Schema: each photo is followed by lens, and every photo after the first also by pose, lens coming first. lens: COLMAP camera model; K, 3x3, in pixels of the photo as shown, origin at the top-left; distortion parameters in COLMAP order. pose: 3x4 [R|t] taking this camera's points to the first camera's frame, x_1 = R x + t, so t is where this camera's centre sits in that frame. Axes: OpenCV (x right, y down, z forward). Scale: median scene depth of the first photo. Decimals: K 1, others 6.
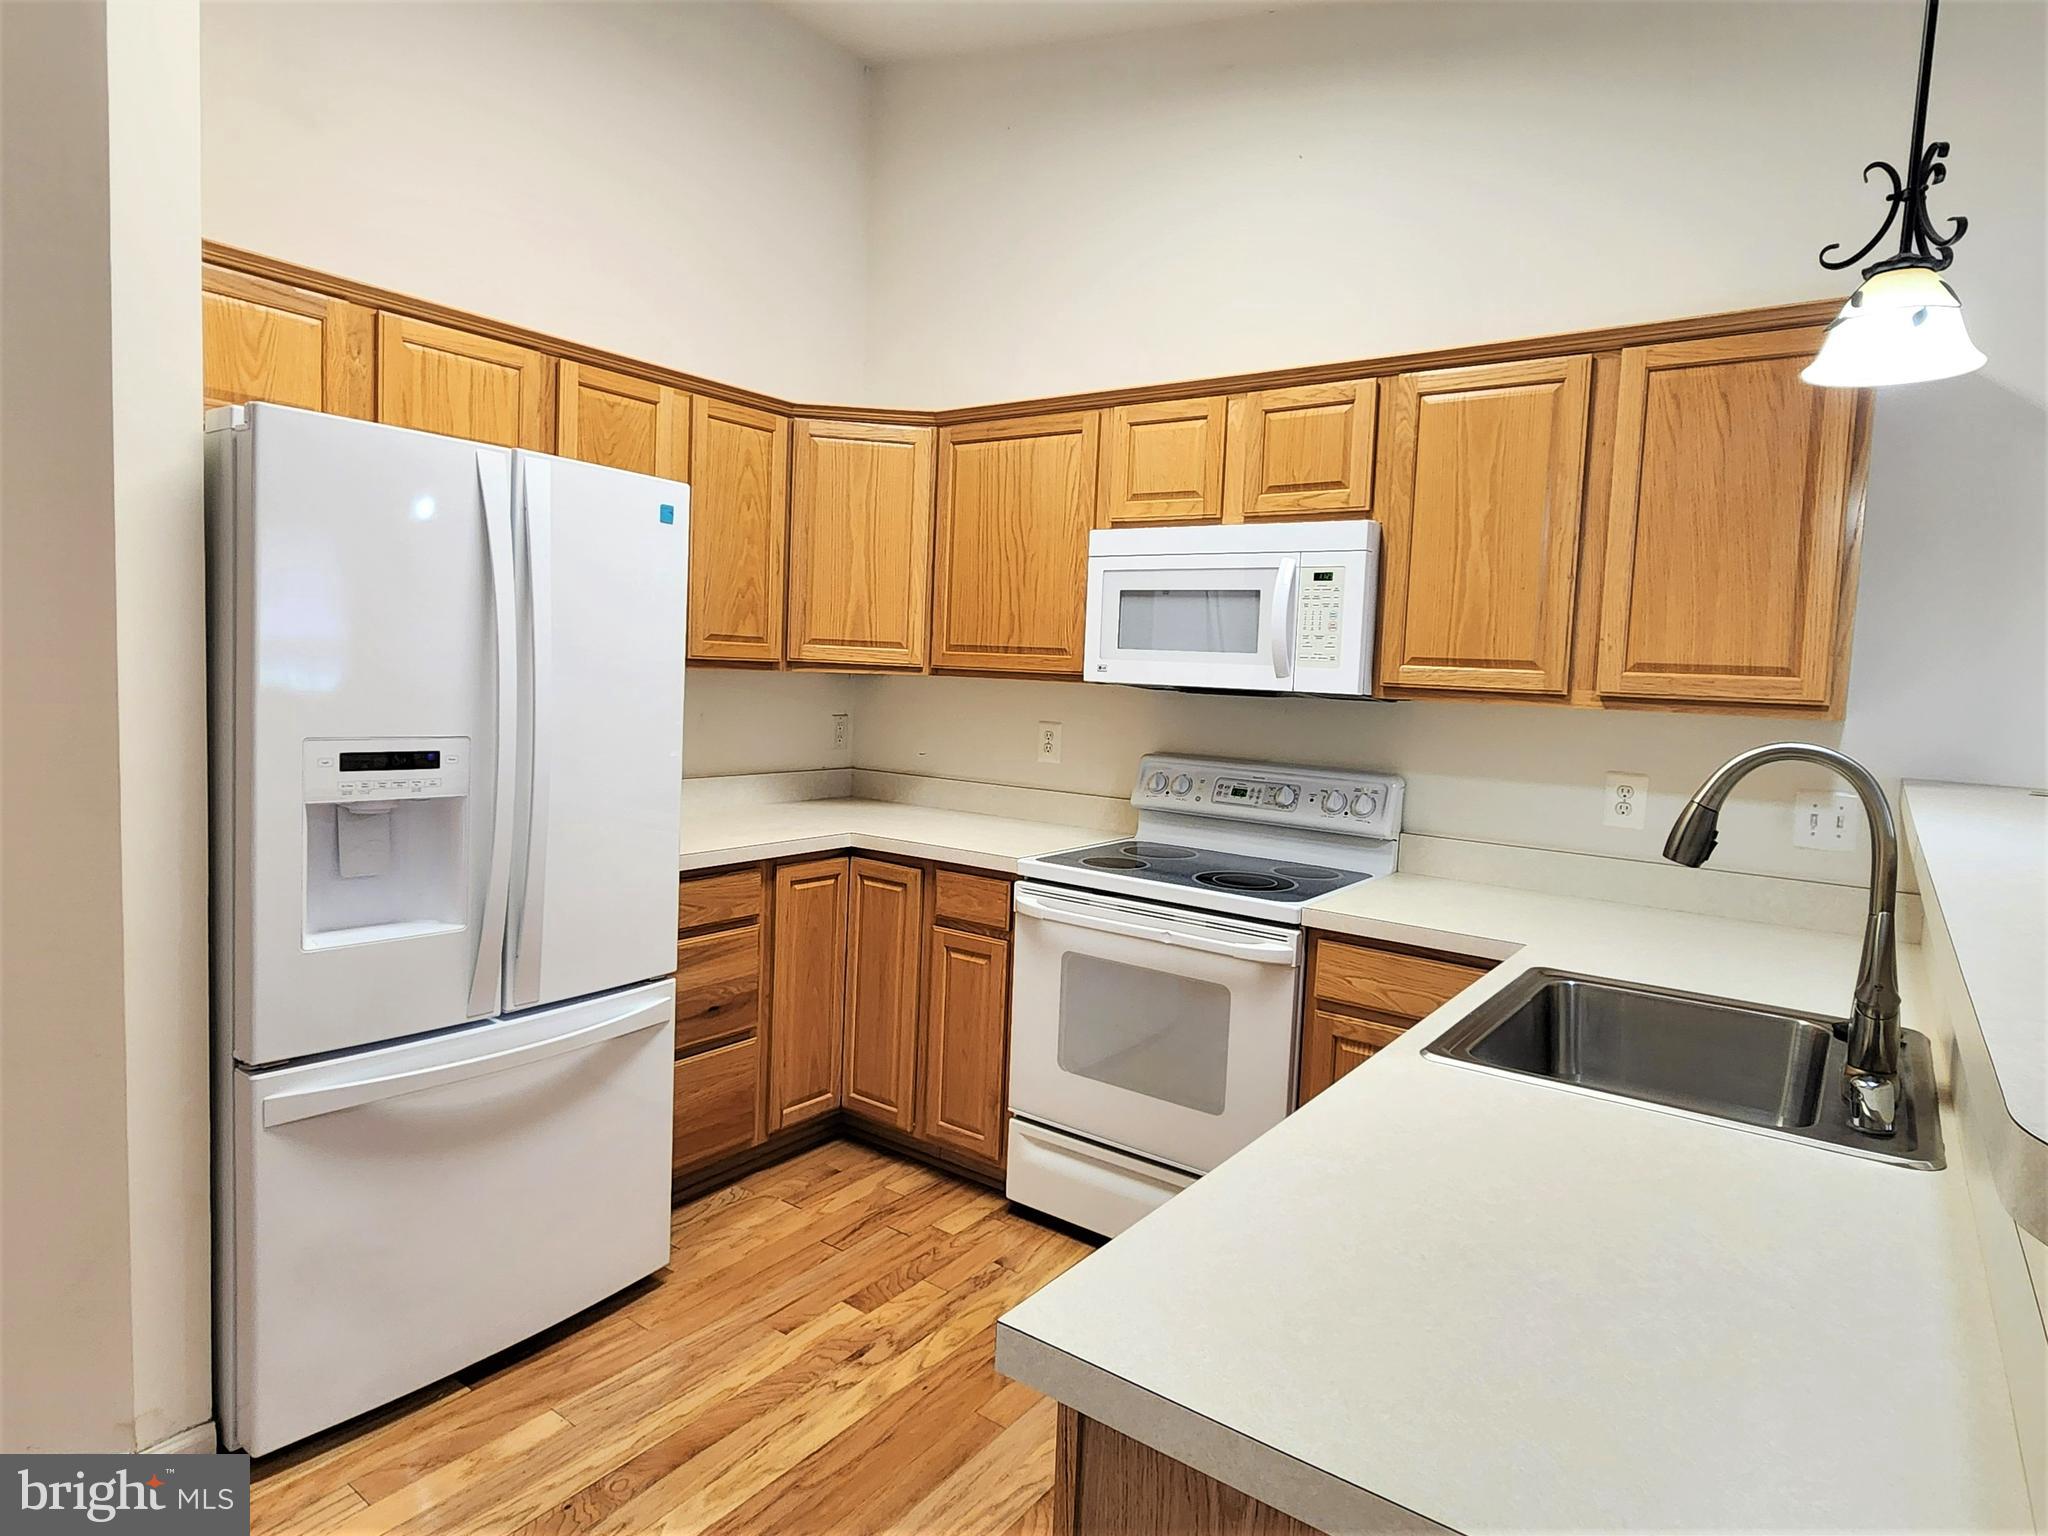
lens RADIAL K [[1156.3, 0, 1039.1], [0, 1156.3, 752.4], [0, 0, 1]] dist [-0.001472, 0.001340]
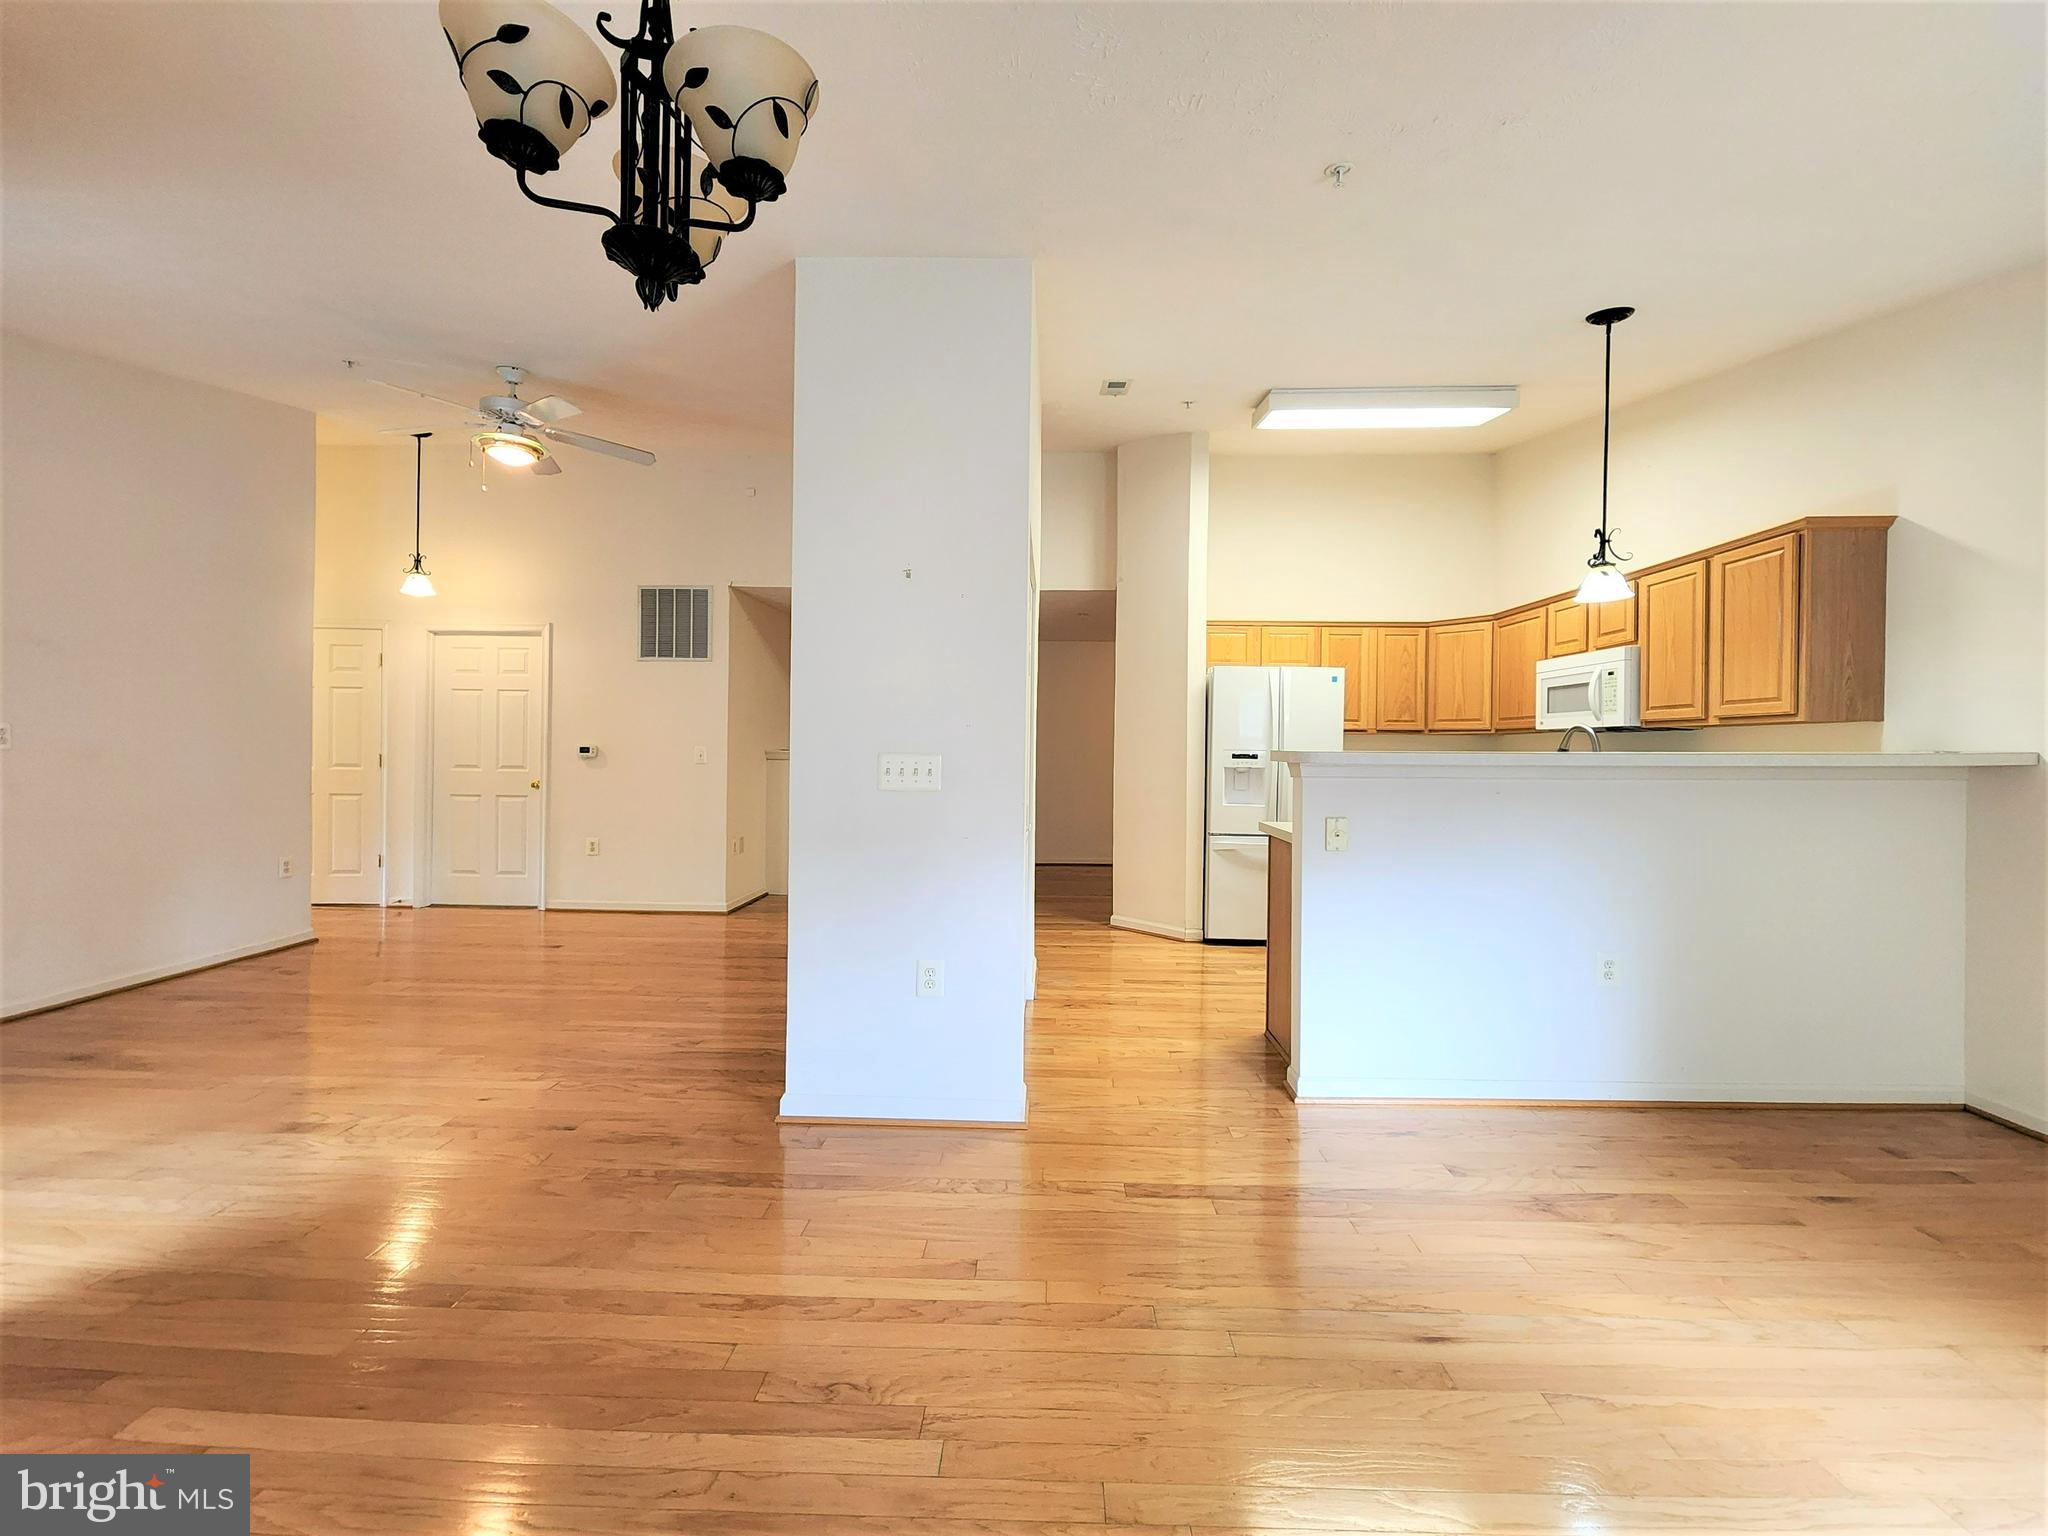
lens RADIAL K [[840.1, 0, 1034.7], [0, 840.1, 754.6], [0, 0, 1]] dist [0.005065, -0.005399]
pose [[0.567430, -0.032049, -0.822798, 0.825637], [-0.046238, 0.996425, -0.070700, 0.145196], [0.822123, 0.078162, 0.563919, -0.691037]]
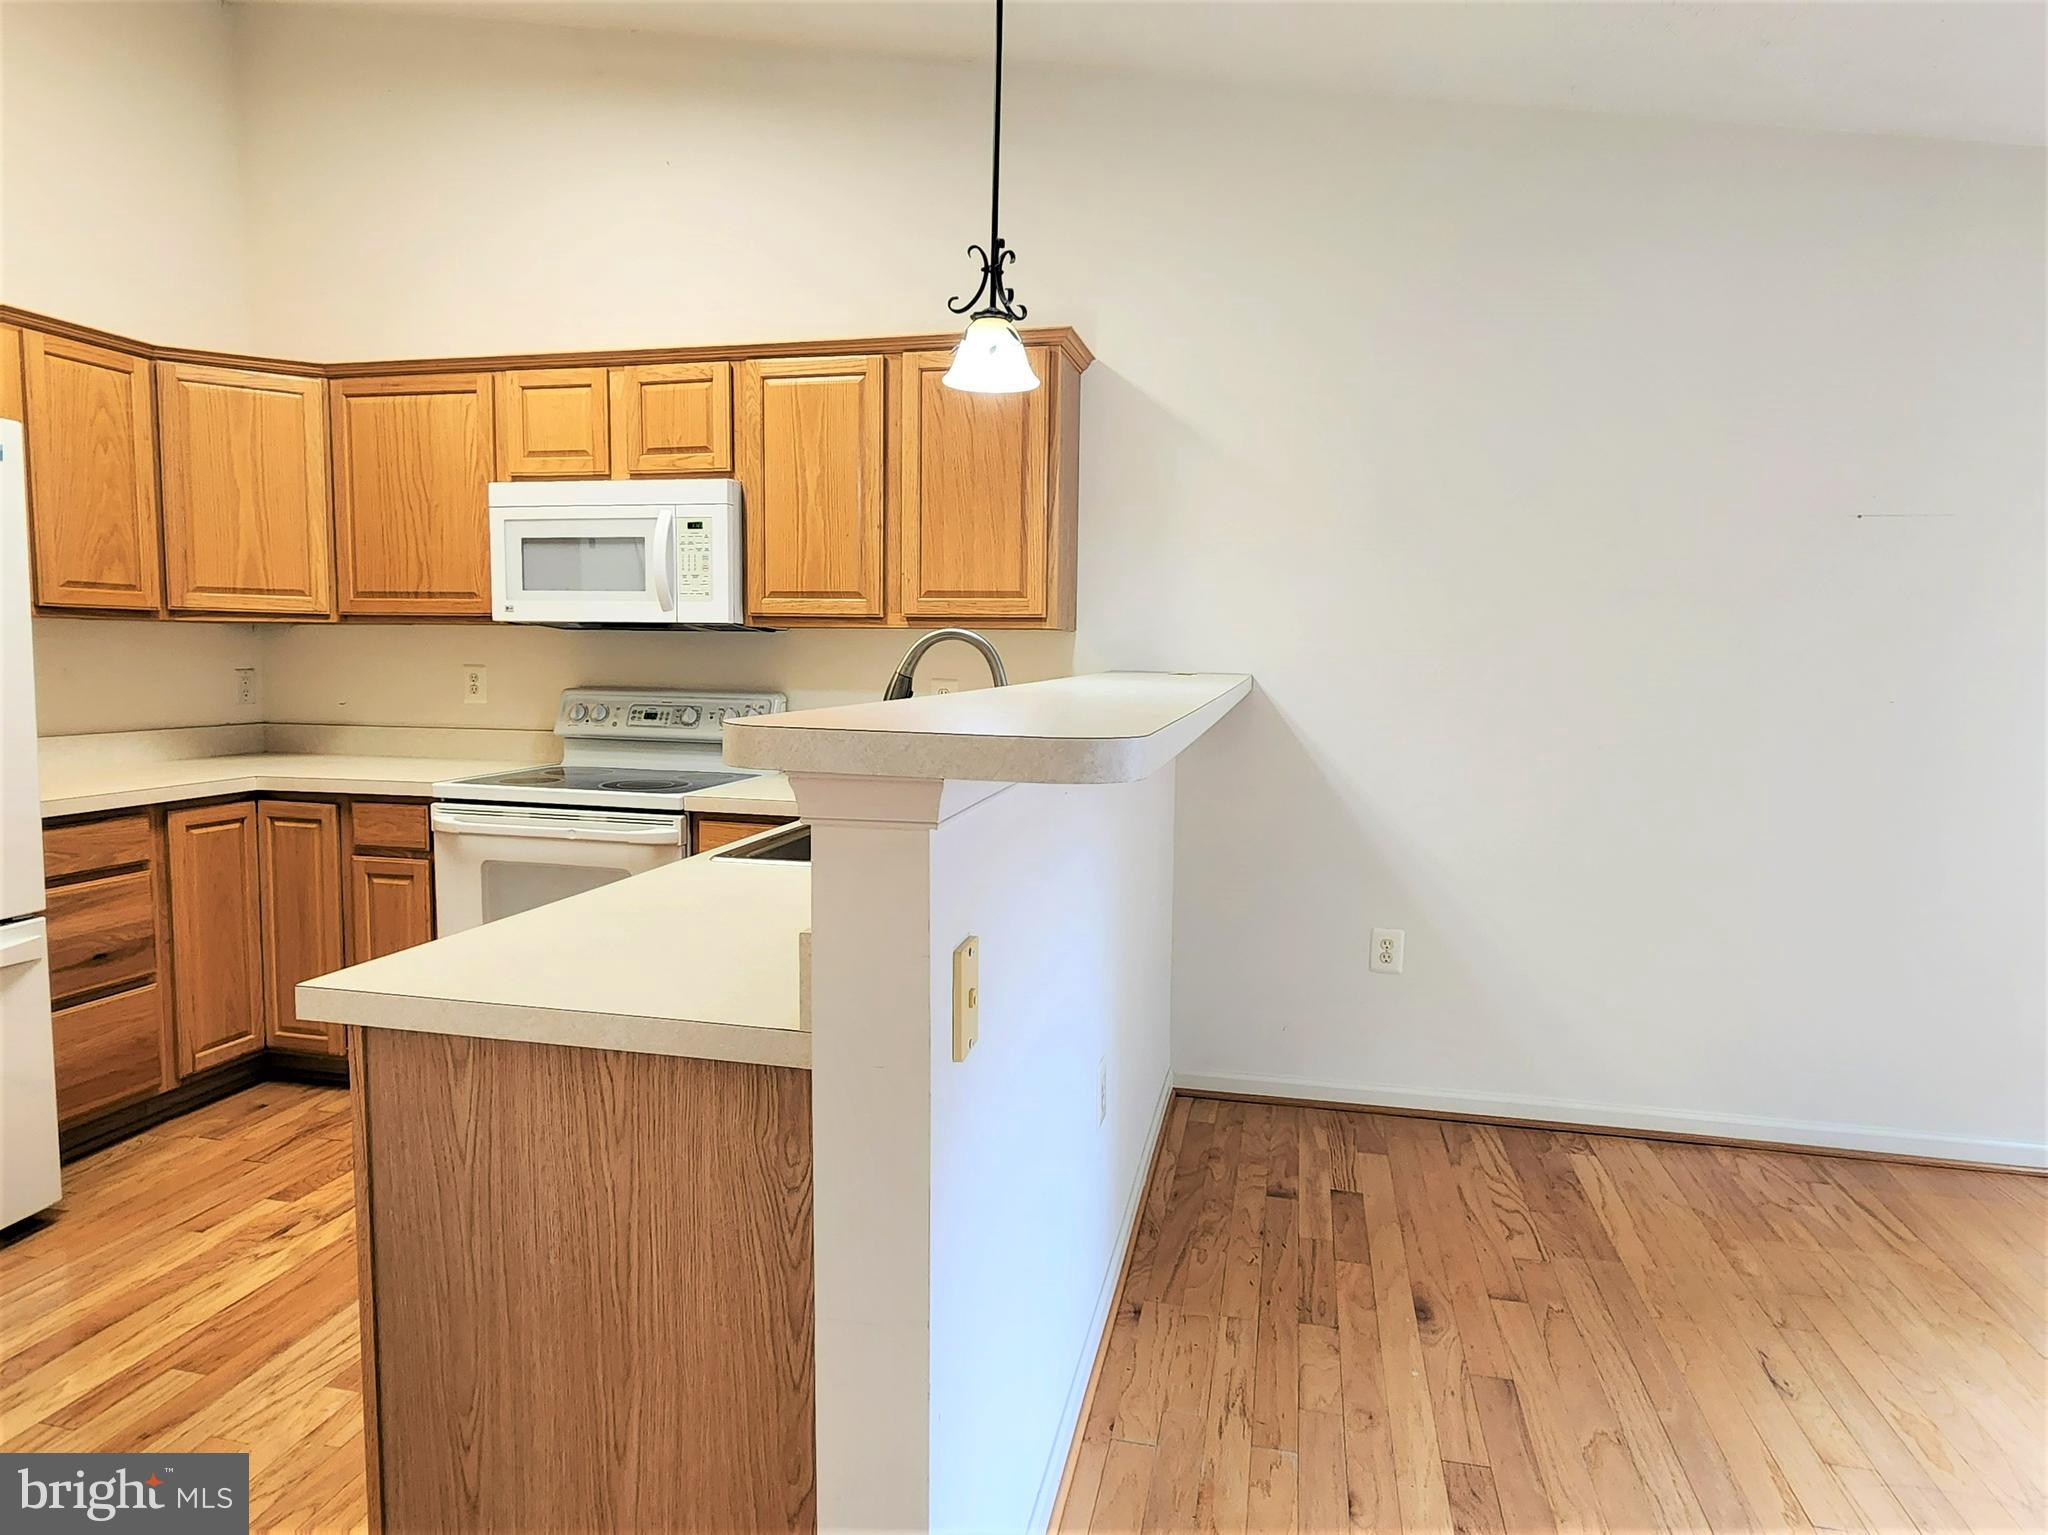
lens RADIAL K [[1156.3, 0, 1039.1], [0, 1156.3, 751.9], [0, 0, 1]] dist [-0.001472, 0.001340]
pose [[0.919147, -0.062582, 0.388911, 0.082125], [0.053681, 0.997989, 0.033721, 0.054519], [-0.390239, -0.010118, 0.920658, -0.219909]]
